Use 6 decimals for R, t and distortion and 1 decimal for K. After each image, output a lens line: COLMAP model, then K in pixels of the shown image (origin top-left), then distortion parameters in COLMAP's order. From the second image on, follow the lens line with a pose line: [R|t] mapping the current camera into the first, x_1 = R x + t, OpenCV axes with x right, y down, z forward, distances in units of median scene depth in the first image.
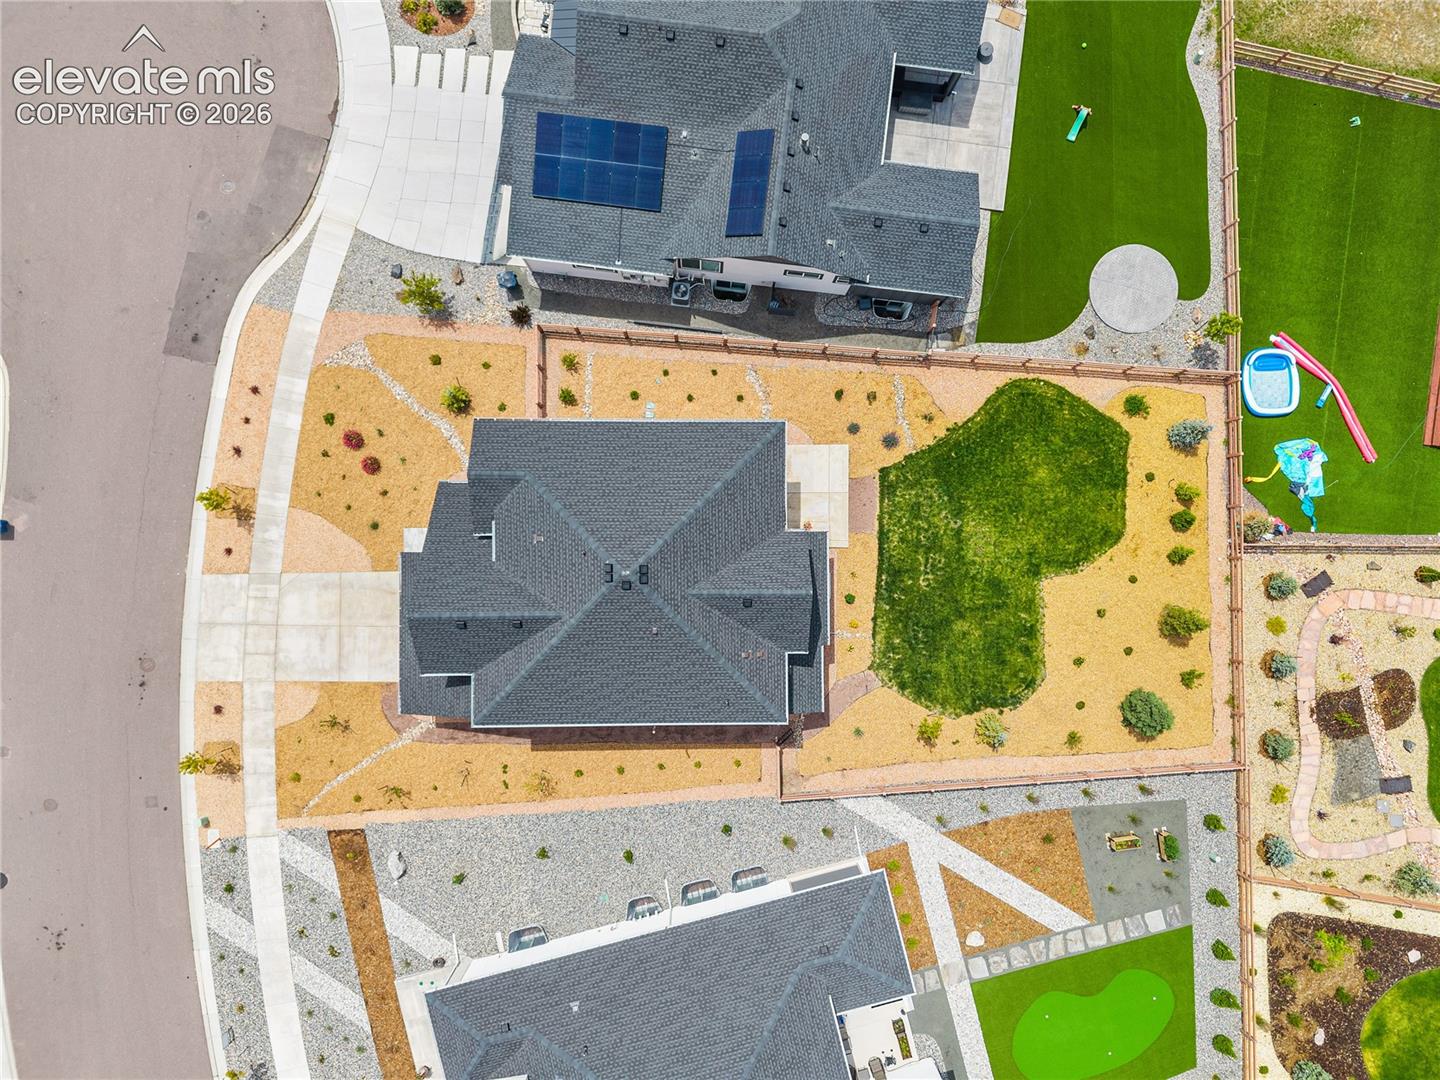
lens RADIAL K [[971.3, 0, 708.3], [0, 971.3, 543.4], [0, 0, 1]] dist [-0.001820, -0.006020]
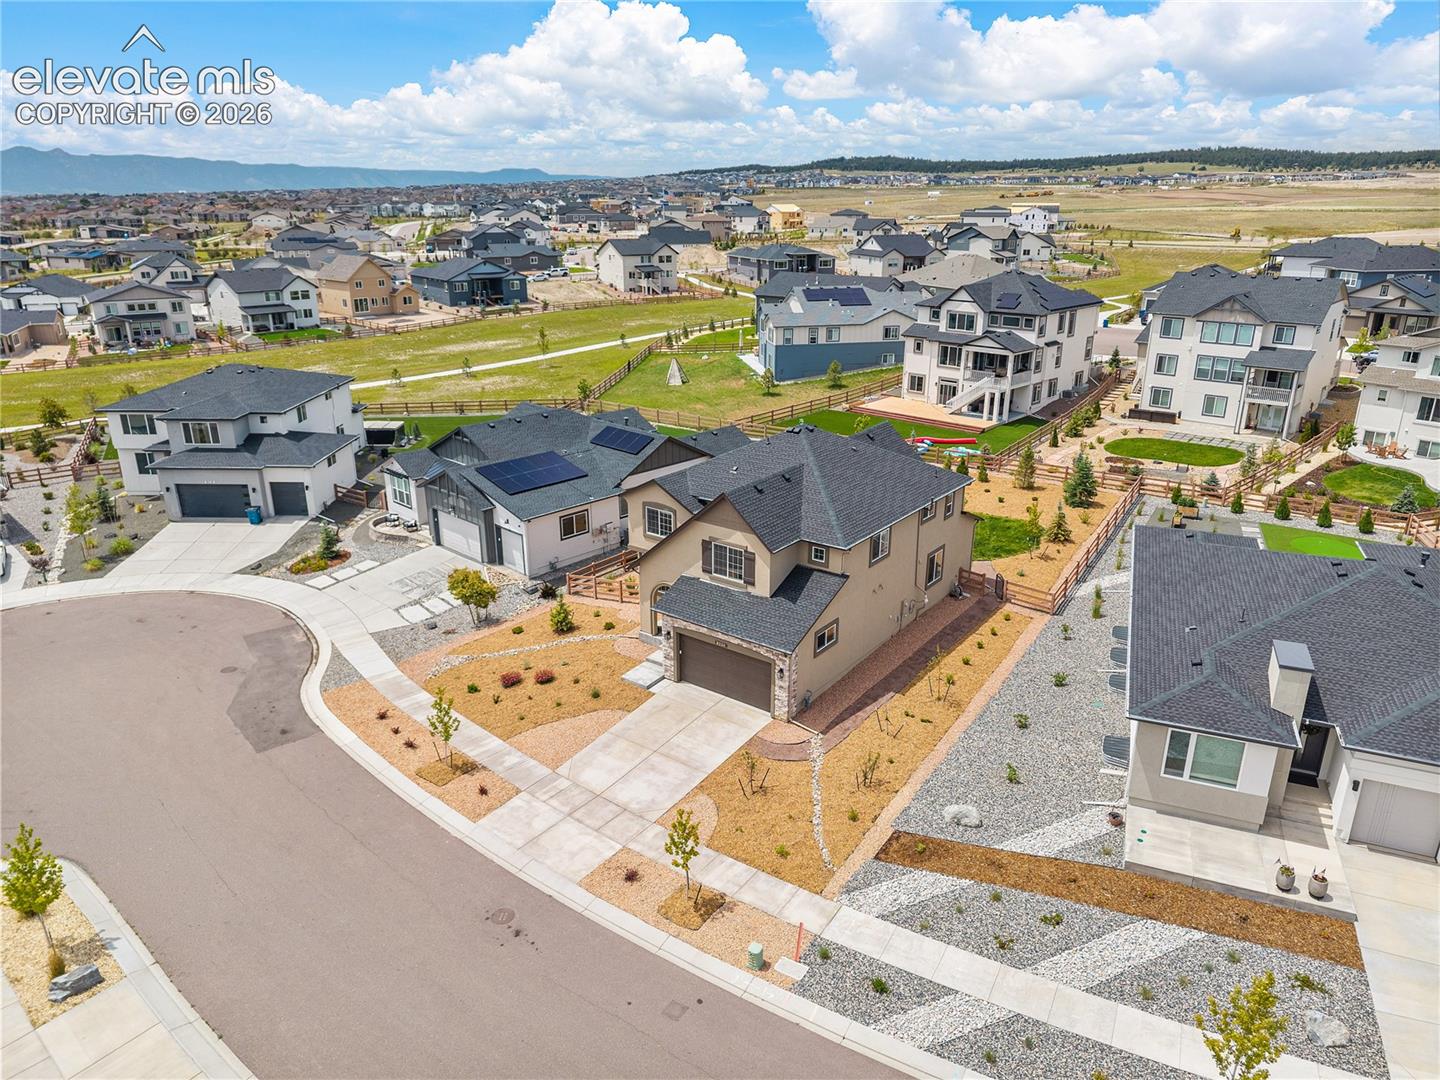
lens RADIAL K [[971.3, 0, 708.3], [0, 971.3, 543.4], [0, 0, 1]] dist [-0.001820, -0.006020]
pose [[0.610259, -0.279456, 0.741275, -0.908076], [0.792200, 0.217060, -0.570354, 0.546507], [-0.001512, 0.935302, 0.353848, 0.556863]]
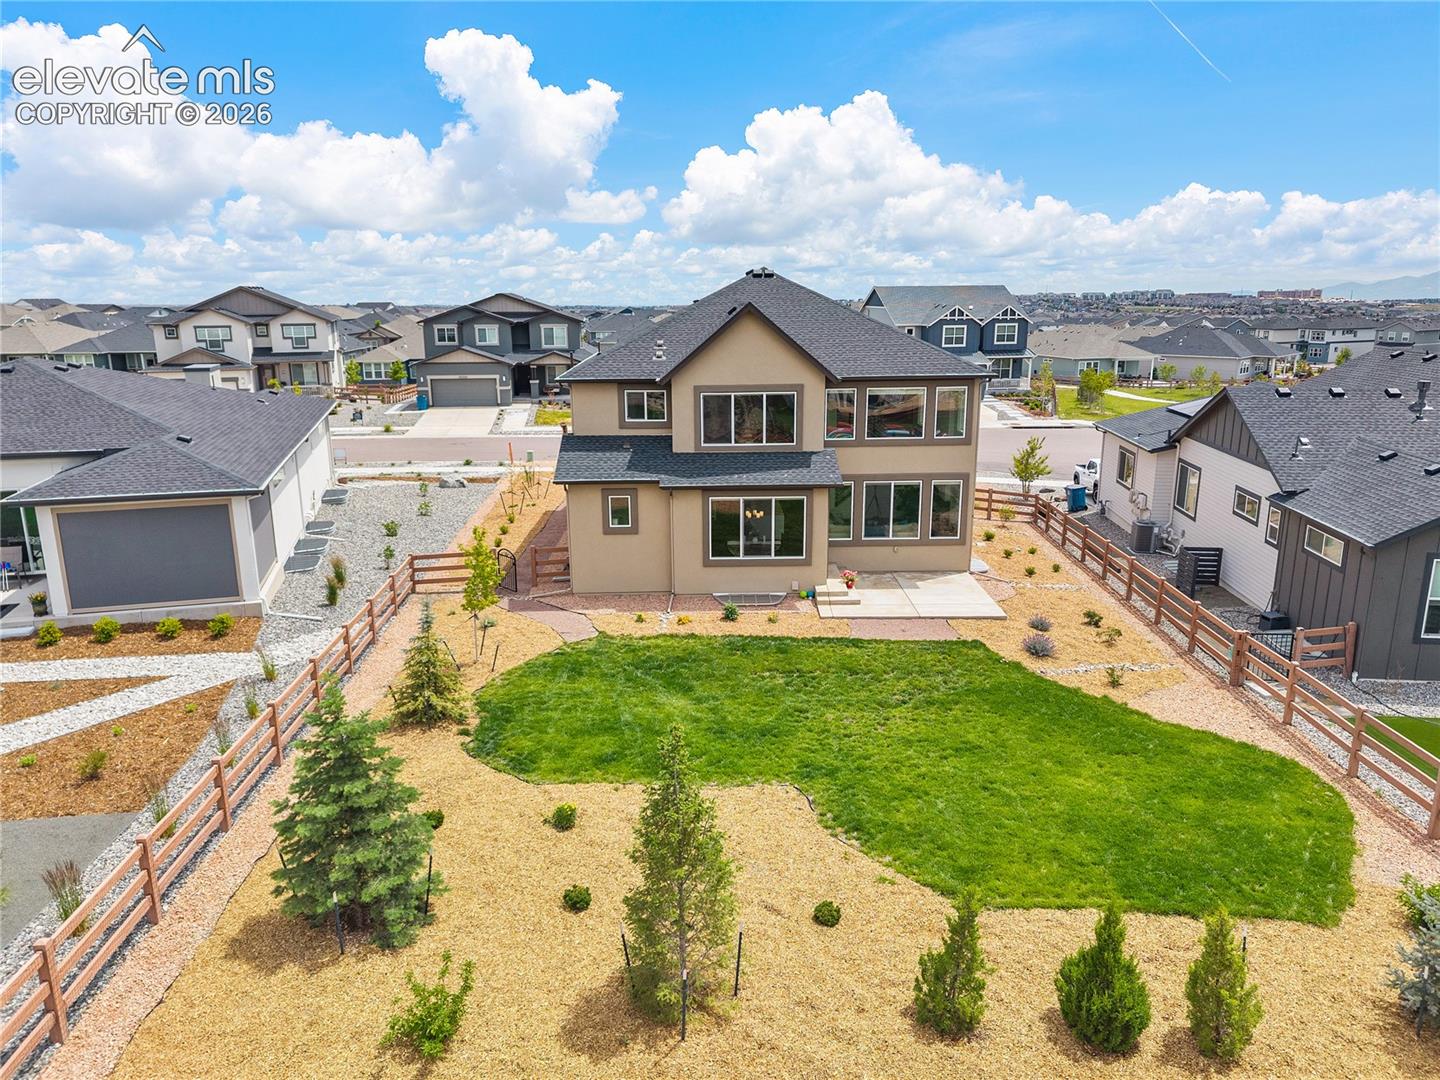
lens RADIAL K [[971.3, 0, 708.3], [0, 971.3, 543.4], [0, 0, 1]] dist [-0.001820, -0.006020]
pose [[-0.011926, 0.246403, -0.969094, 0.678380], [-0.999684, 0.018499, 0.017007, 0.060996], [0.022118, 0.968991, 0.246105, 0.817445]]
